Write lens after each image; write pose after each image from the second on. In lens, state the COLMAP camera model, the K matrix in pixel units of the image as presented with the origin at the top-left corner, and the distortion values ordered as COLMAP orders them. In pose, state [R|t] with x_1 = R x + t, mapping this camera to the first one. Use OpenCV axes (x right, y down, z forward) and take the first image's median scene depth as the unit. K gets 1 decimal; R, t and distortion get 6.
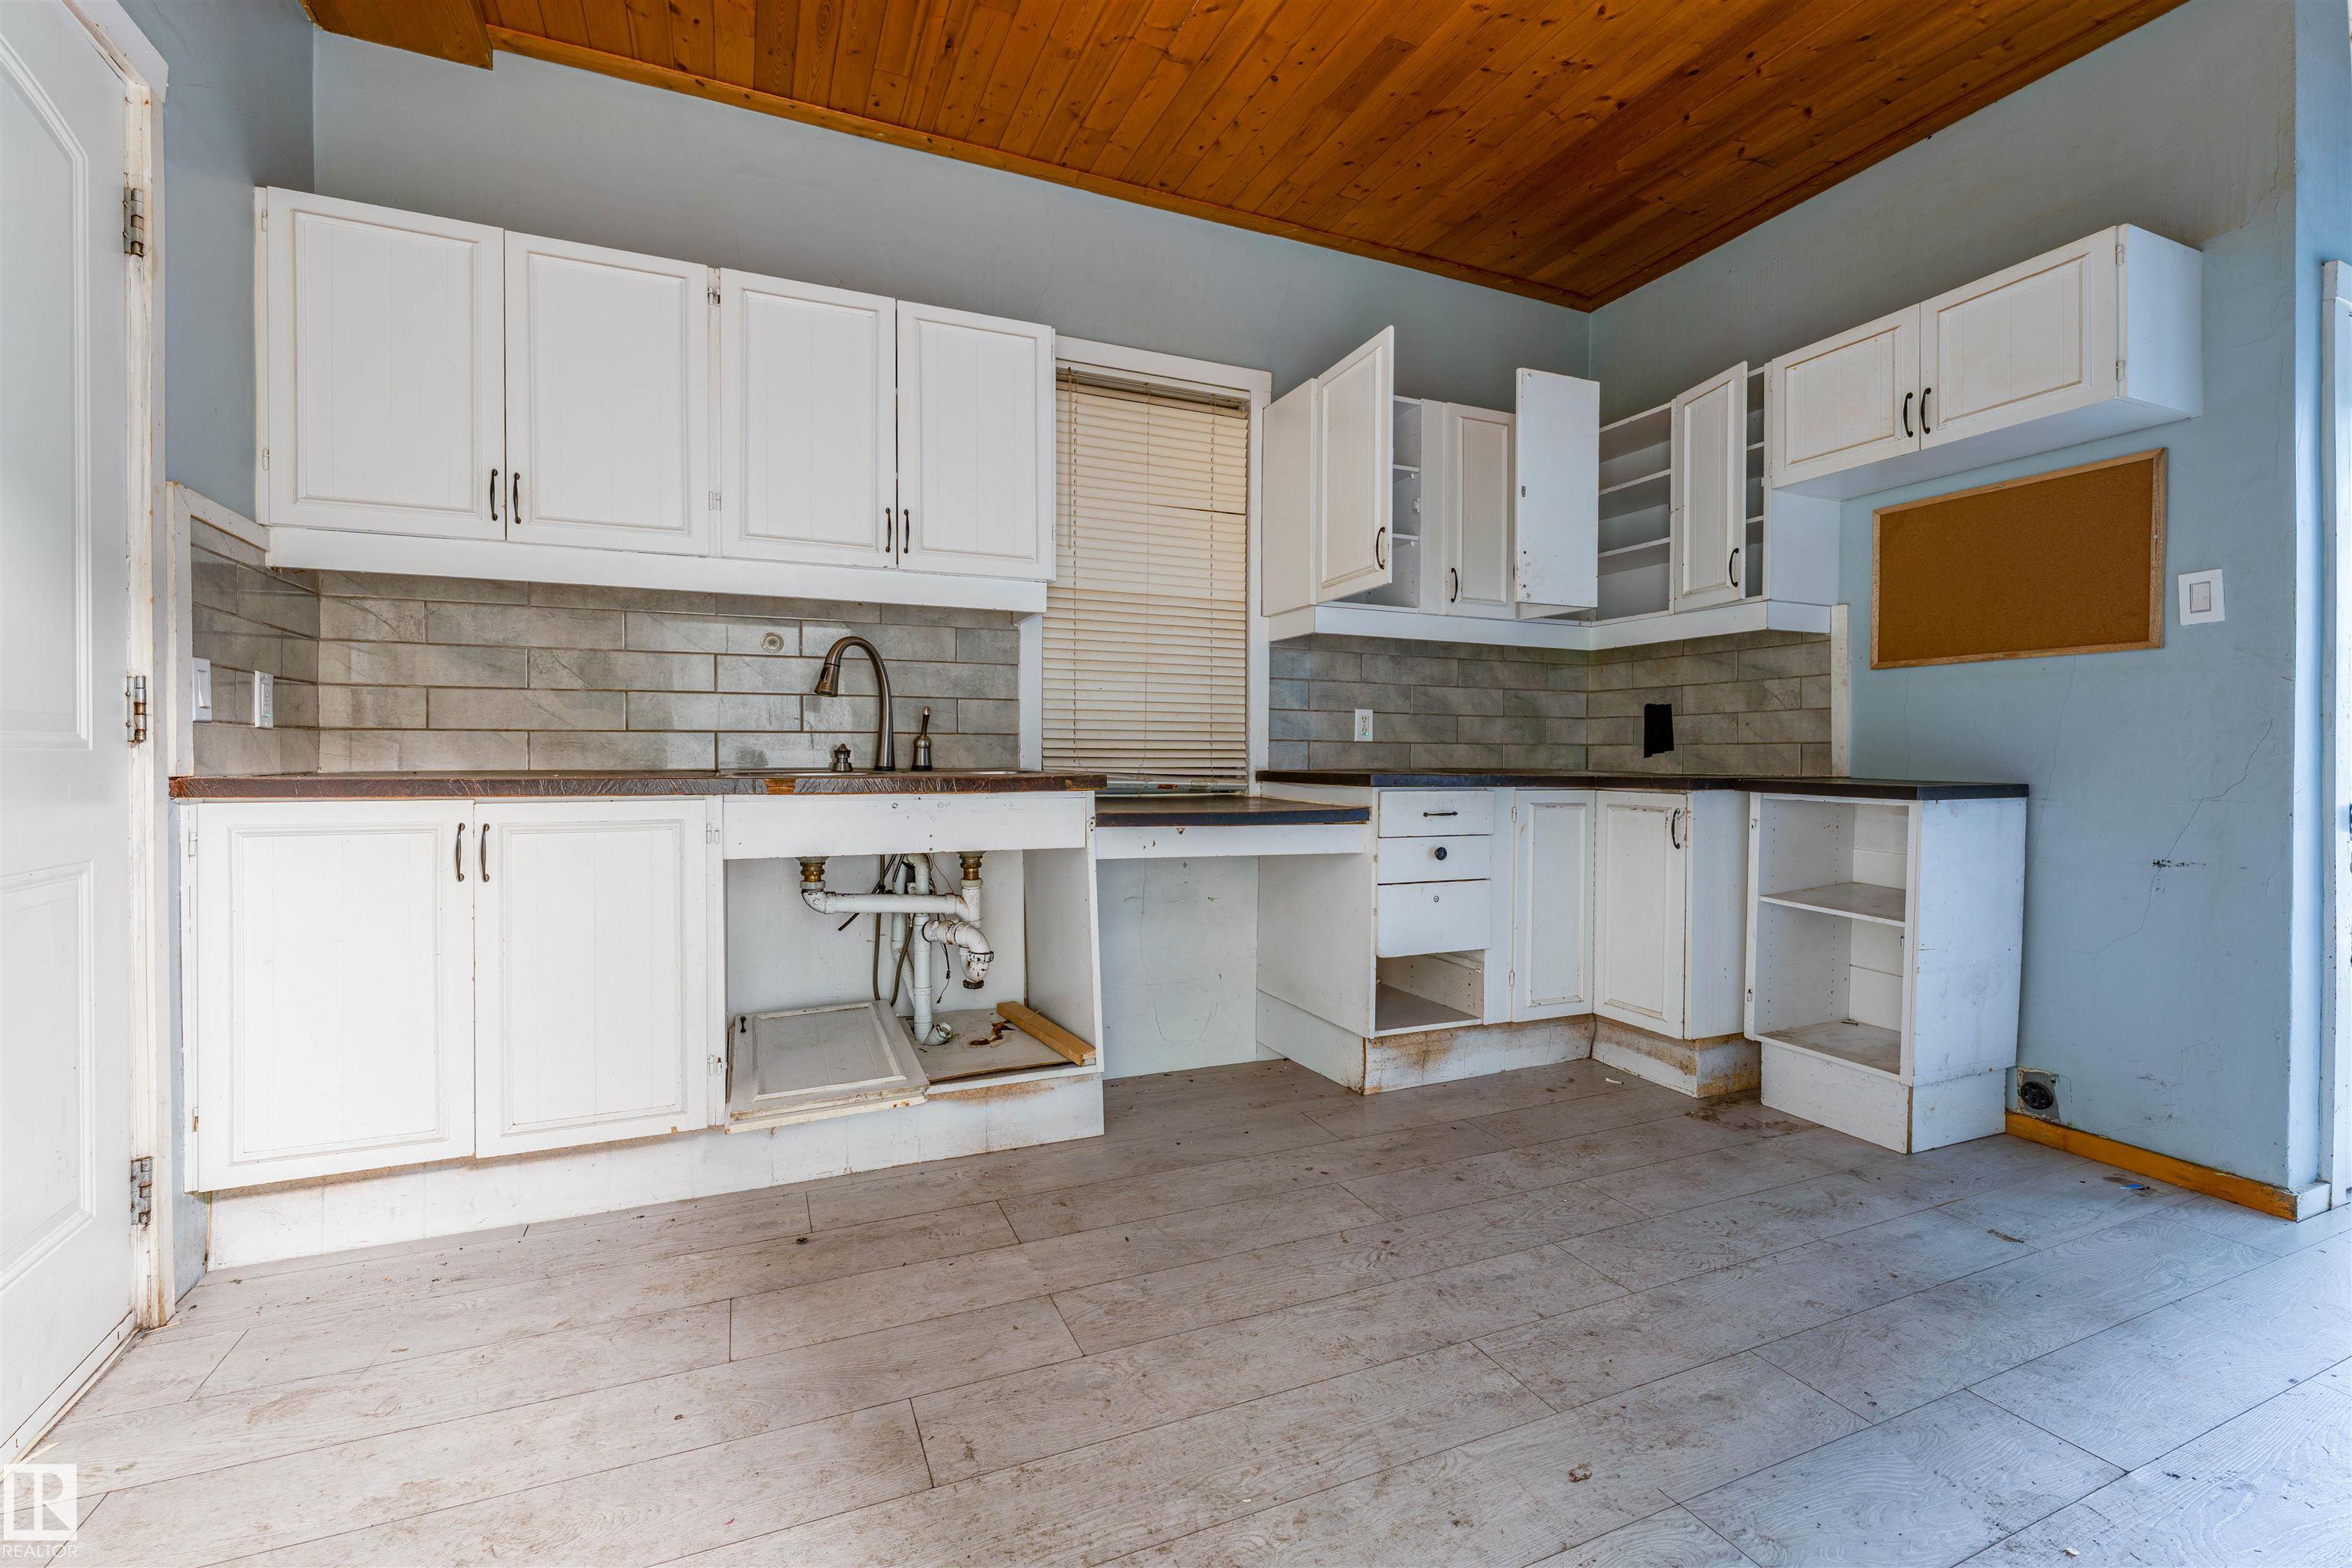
lens RADIAL K [[1046.9, 0, 1181.8], [0, 1046.9, 771.2], [0, 0, 1]] dist [-0.001774, -0.000594]
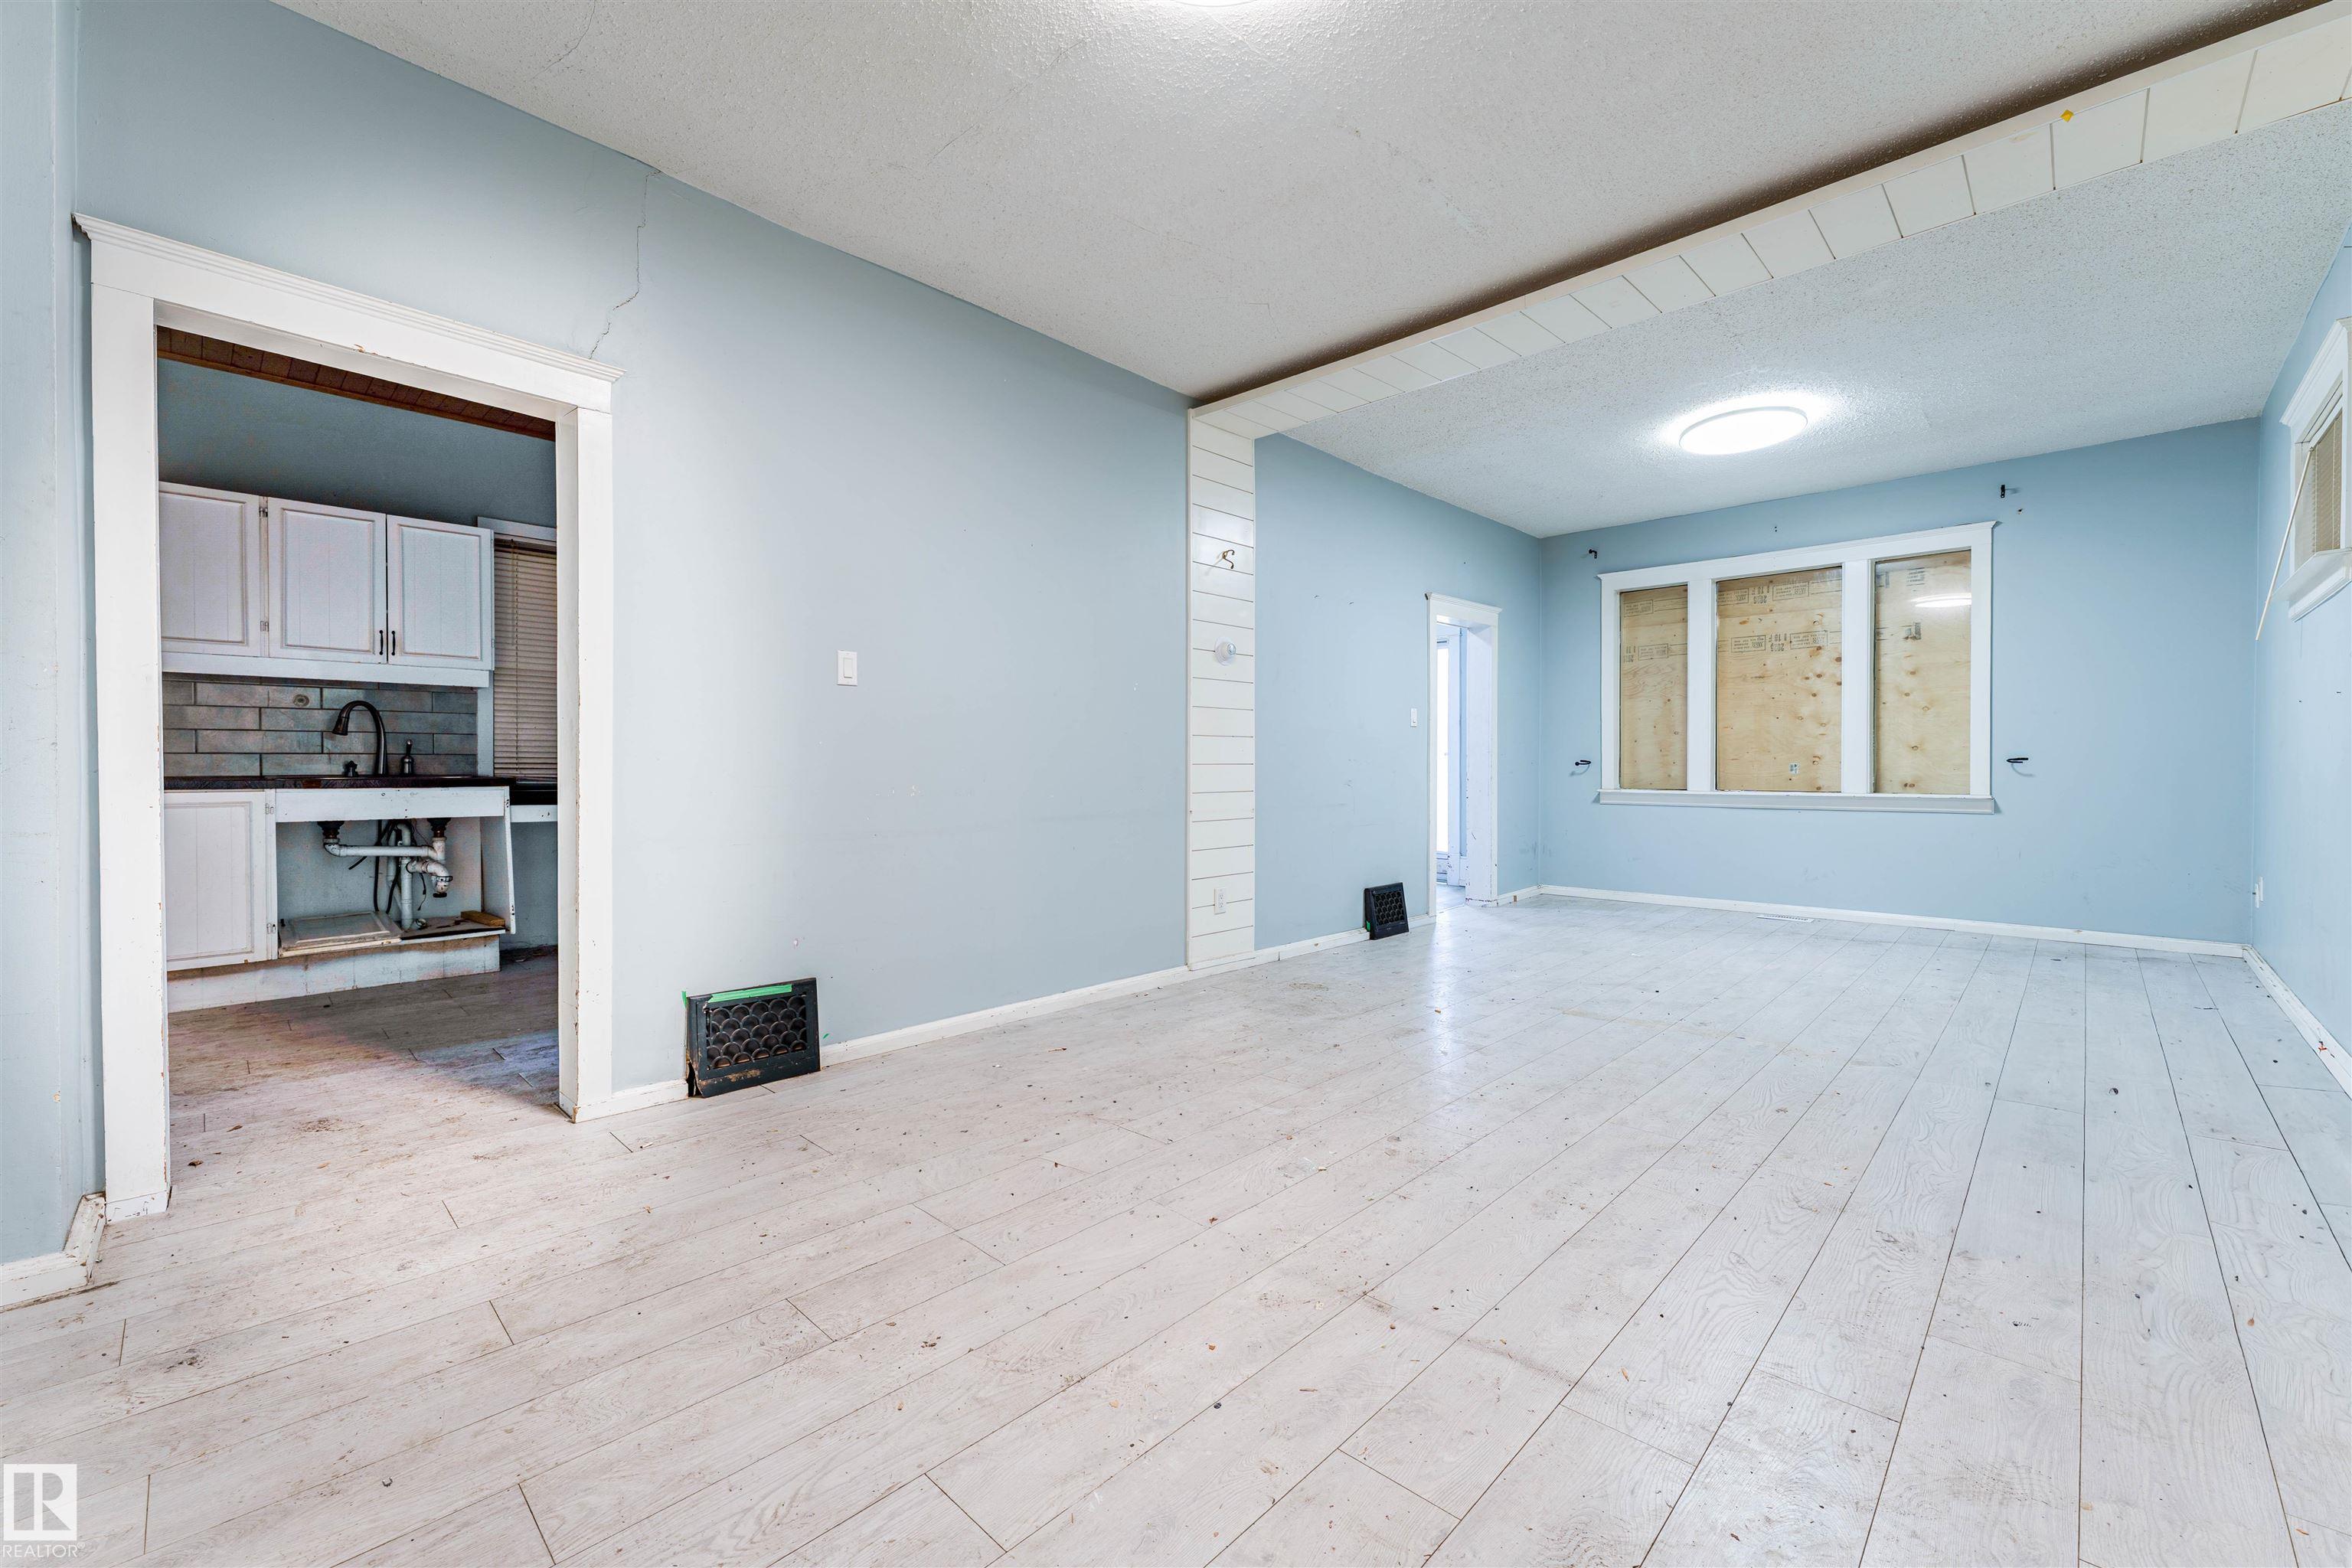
lens RADIAL K [[1046.9, 0, 1181.8], [0, 1046.9, 771.2], [0, 0, 1]] dist [-0.001774, -0.000594]
pose [[0.938921, -0.003684, 0.344113, 0.374599], [0.004832, 0.999985, -0.002478, 0.001920], [-0.344099, 0.003990, 0.938925, -1.108792]]
